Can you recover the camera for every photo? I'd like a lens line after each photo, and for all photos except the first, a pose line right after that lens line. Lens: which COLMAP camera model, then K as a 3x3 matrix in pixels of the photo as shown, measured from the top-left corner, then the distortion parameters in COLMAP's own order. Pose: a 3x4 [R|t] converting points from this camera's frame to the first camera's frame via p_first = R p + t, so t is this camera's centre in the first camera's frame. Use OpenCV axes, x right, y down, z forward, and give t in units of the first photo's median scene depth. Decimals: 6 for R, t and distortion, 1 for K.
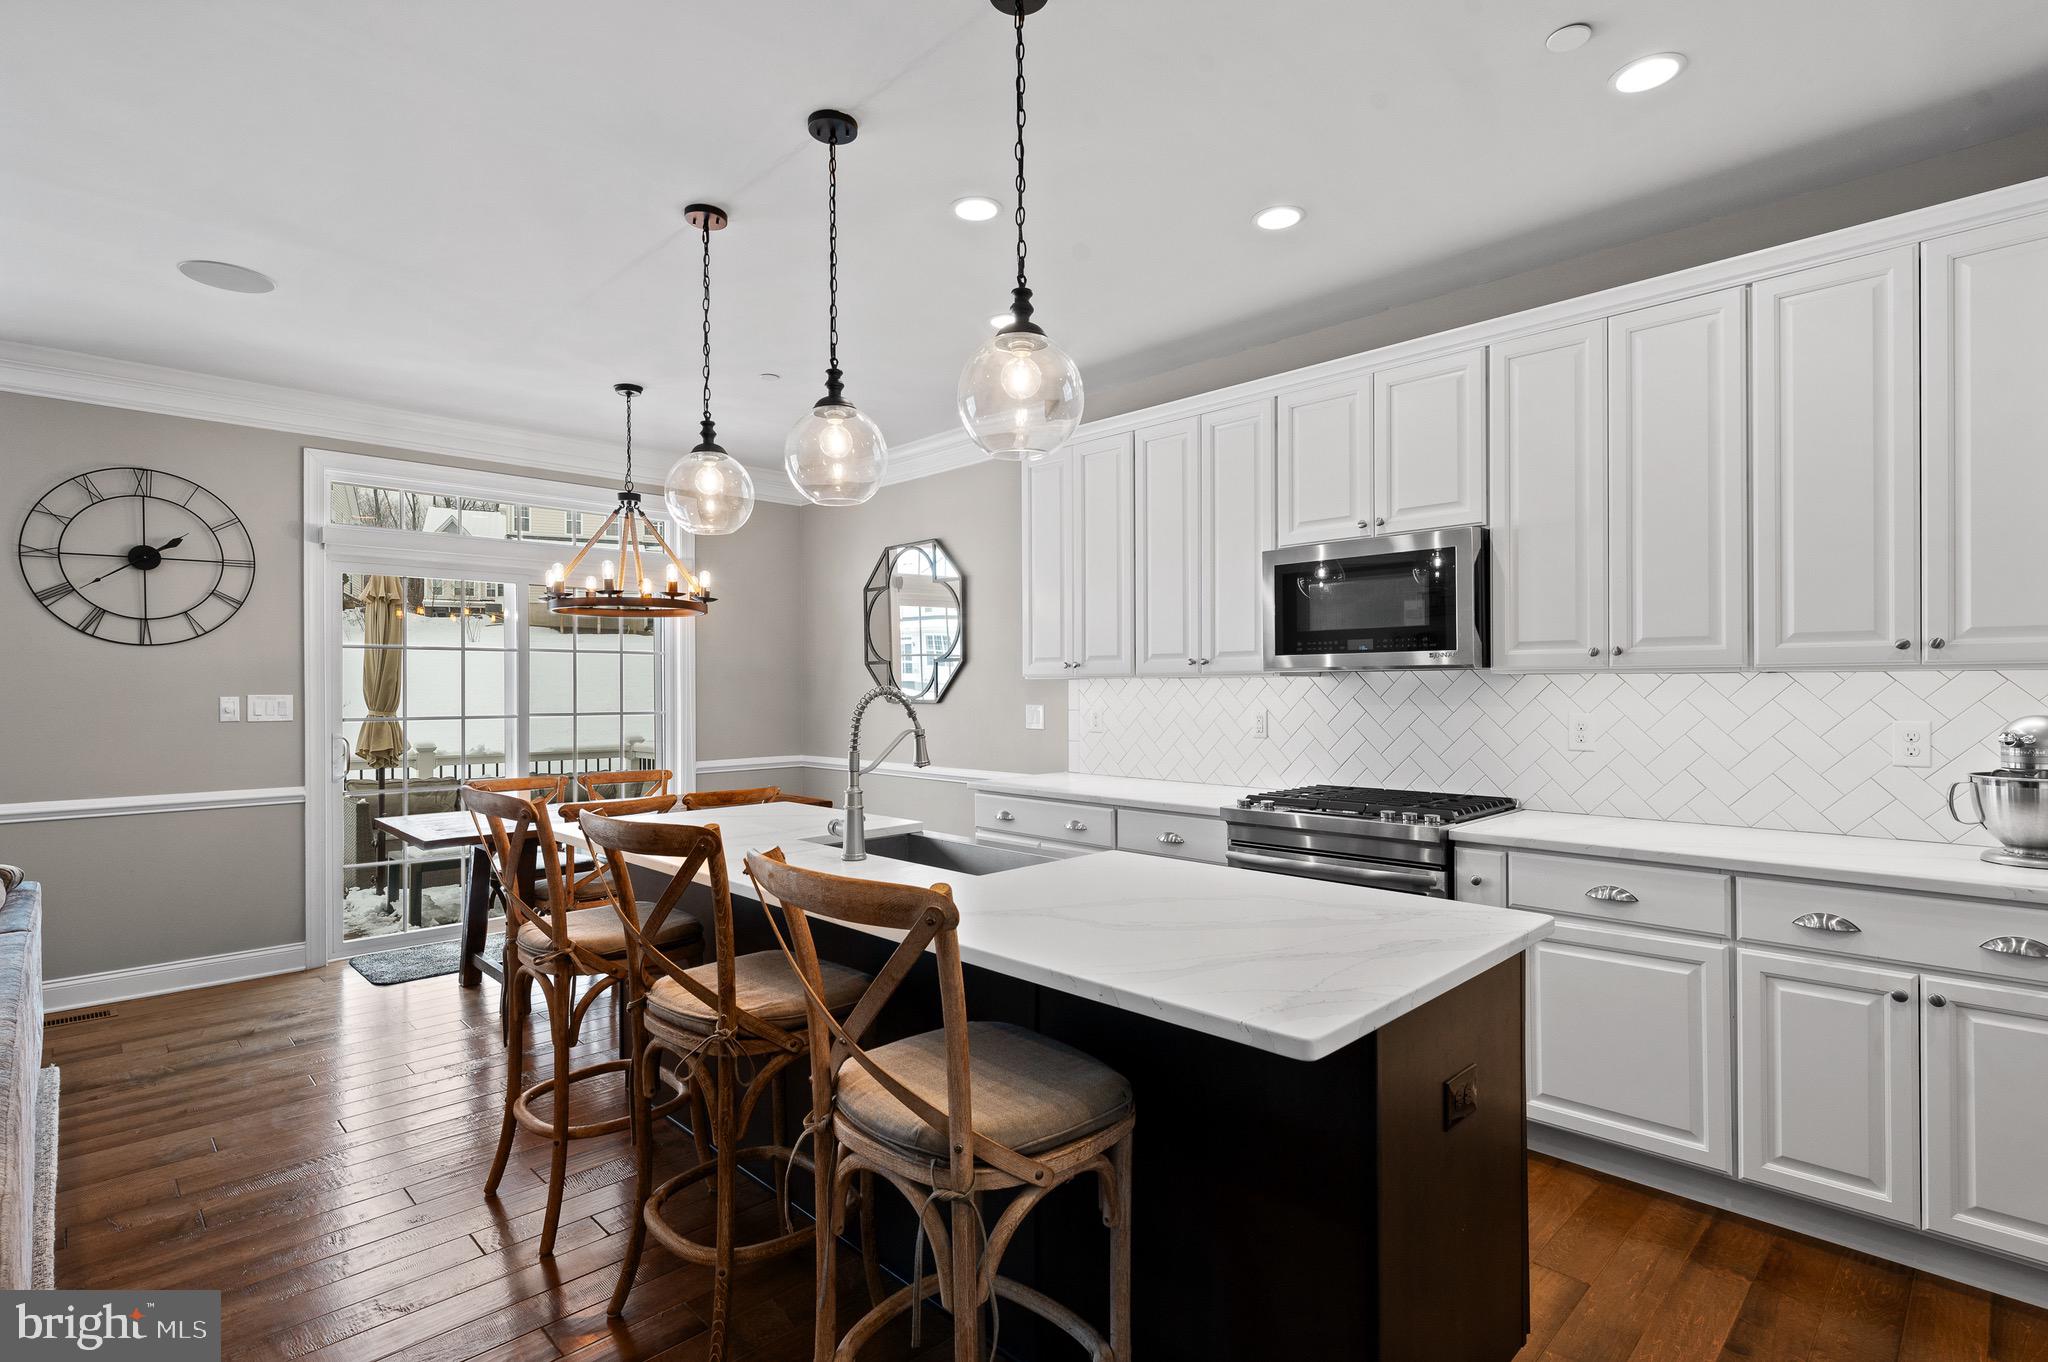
lens RADIAL K [[986.2, 0, 1040.5], [0, 986.2, 682.0], [0, 0, 1]] dist [0.002294, -0.000333]
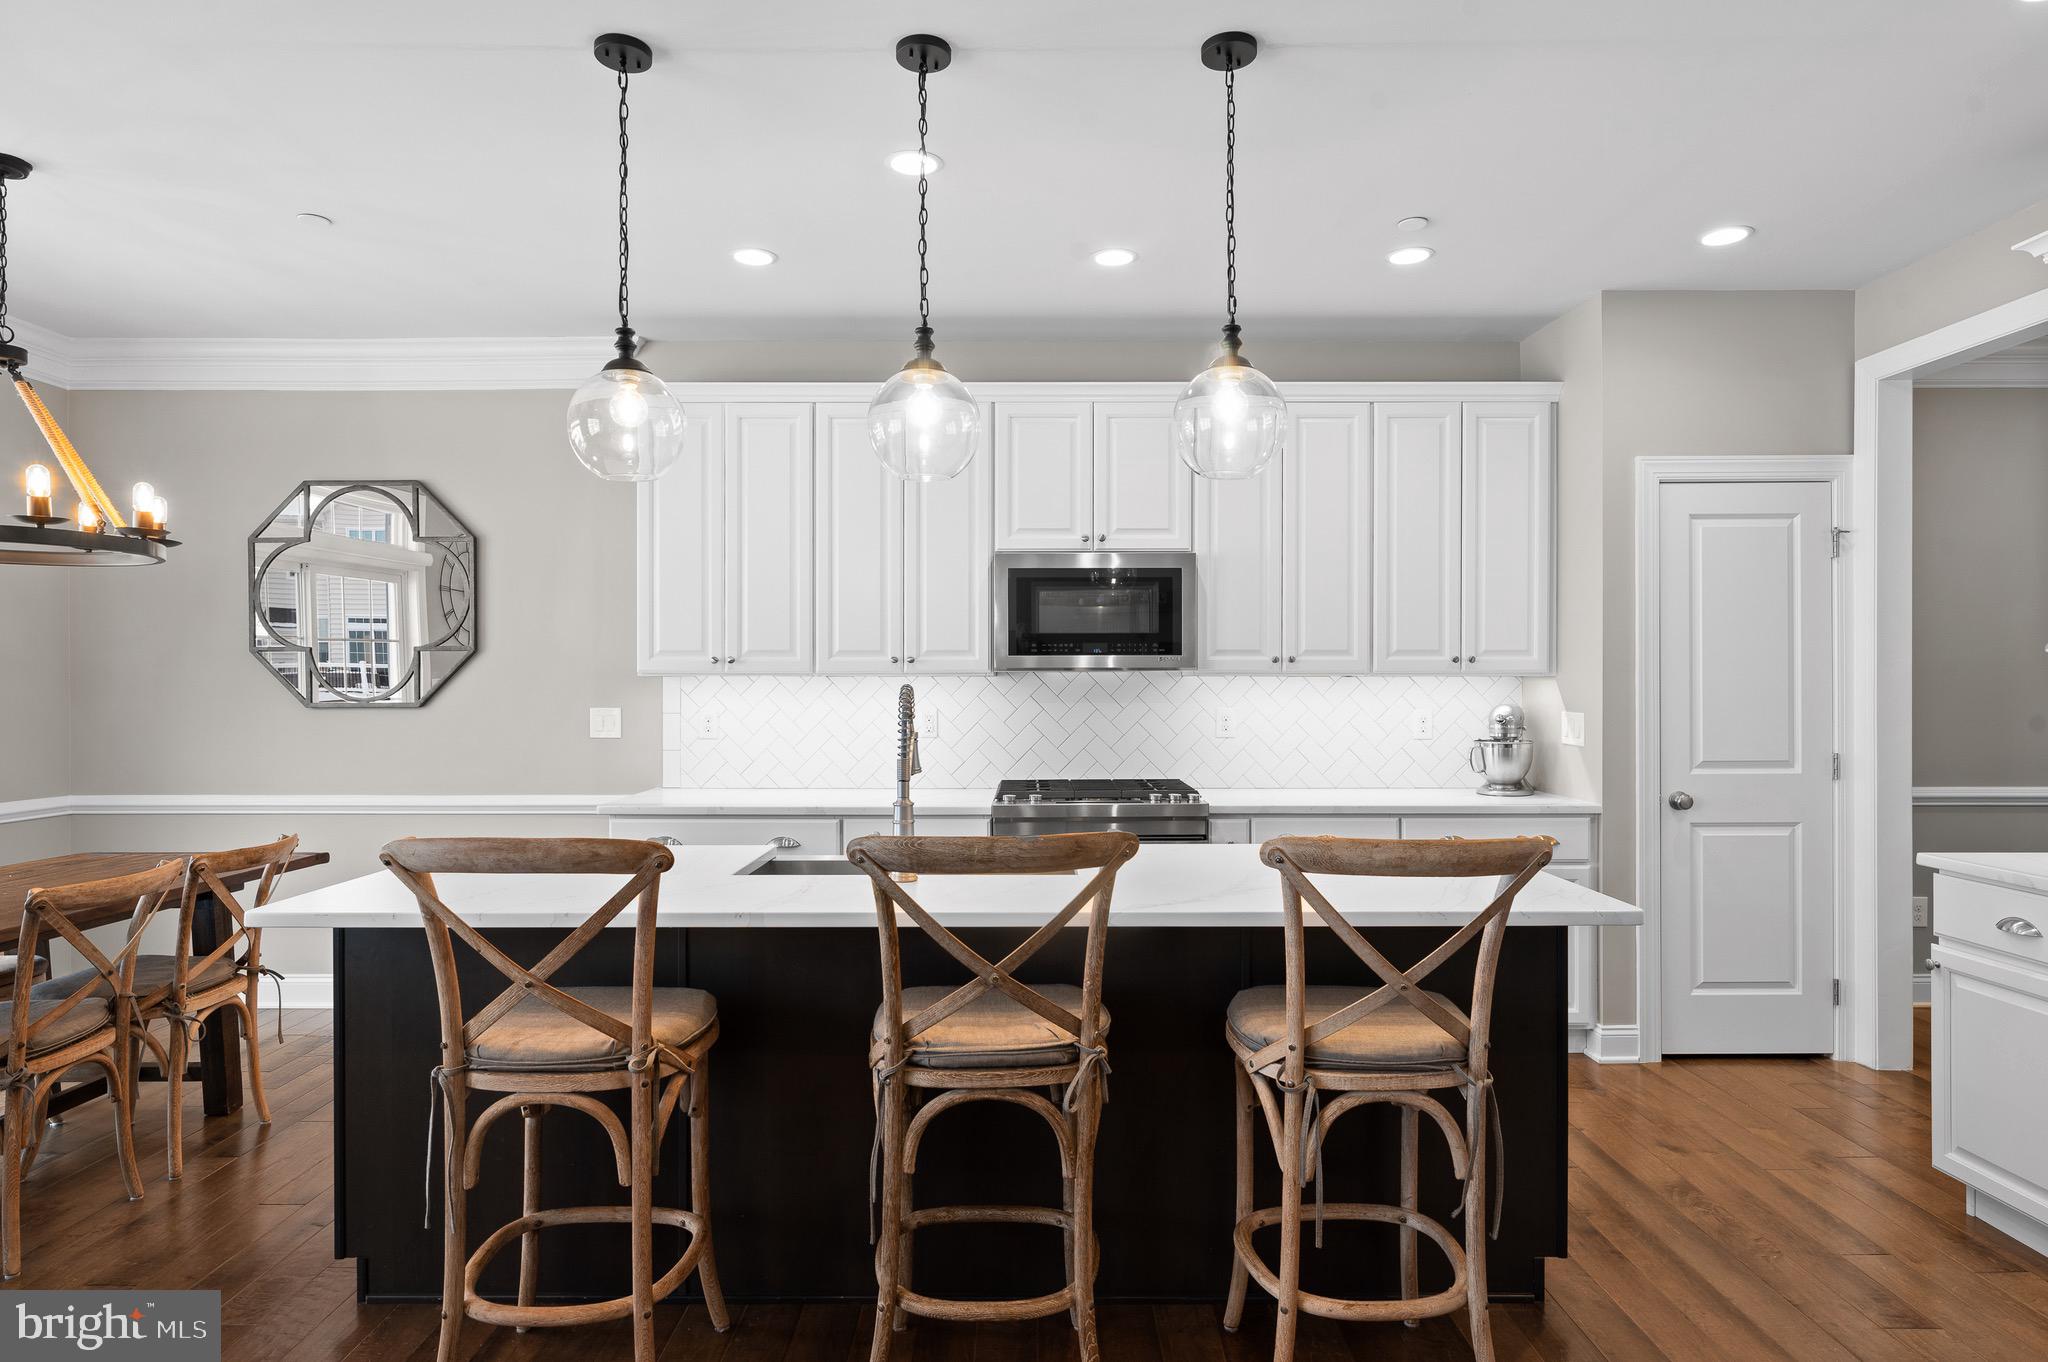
lens RADIAL K [[1134.0, 0, 1023.9], [0, 1134.0, 686.7], [0, 0, 1]] dist [-0.002233, 0.001867]
pose [[0.711844, 0.001743, 0.702335, -0.585936], [-0.005055, 0.999984, 0.002641, 0.002631], [-0.702319, -0.005431, 0.711841, 0.143506]]
